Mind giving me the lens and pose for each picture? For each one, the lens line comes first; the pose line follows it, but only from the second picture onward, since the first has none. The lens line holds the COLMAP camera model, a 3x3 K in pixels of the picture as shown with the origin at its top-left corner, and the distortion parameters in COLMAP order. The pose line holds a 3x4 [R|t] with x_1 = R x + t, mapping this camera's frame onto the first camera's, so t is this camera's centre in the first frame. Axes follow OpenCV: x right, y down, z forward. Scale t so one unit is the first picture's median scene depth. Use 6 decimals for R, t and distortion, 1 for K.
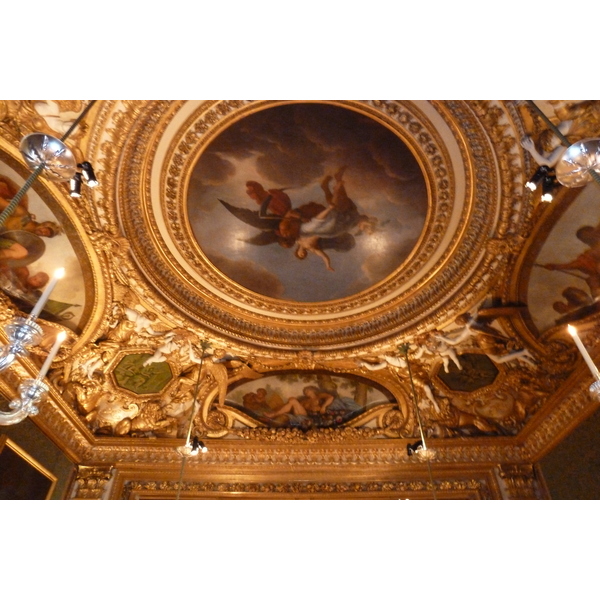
lens RADIAL K [[433.8, 0, 300.0], [0, 433.8, 300.0], [0, 0, 1]] dist [-0.012584, 0.001146]
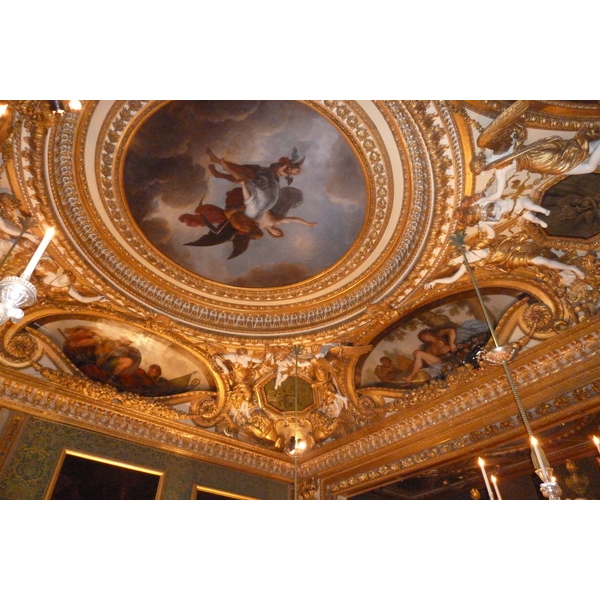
lens RADIAL K [[433.8, 0, 300.0], [0, 433.8, 300.0], [0, 0, 1]] dist [-0.012584, 0.001146]
pose [[0.624322, -0.511192, -0.590682, 0.458818], [0.518768, 0.836655, -0.175751, 0.188586], [0.584040, -0.196702, 0.787531, 0.197214]]
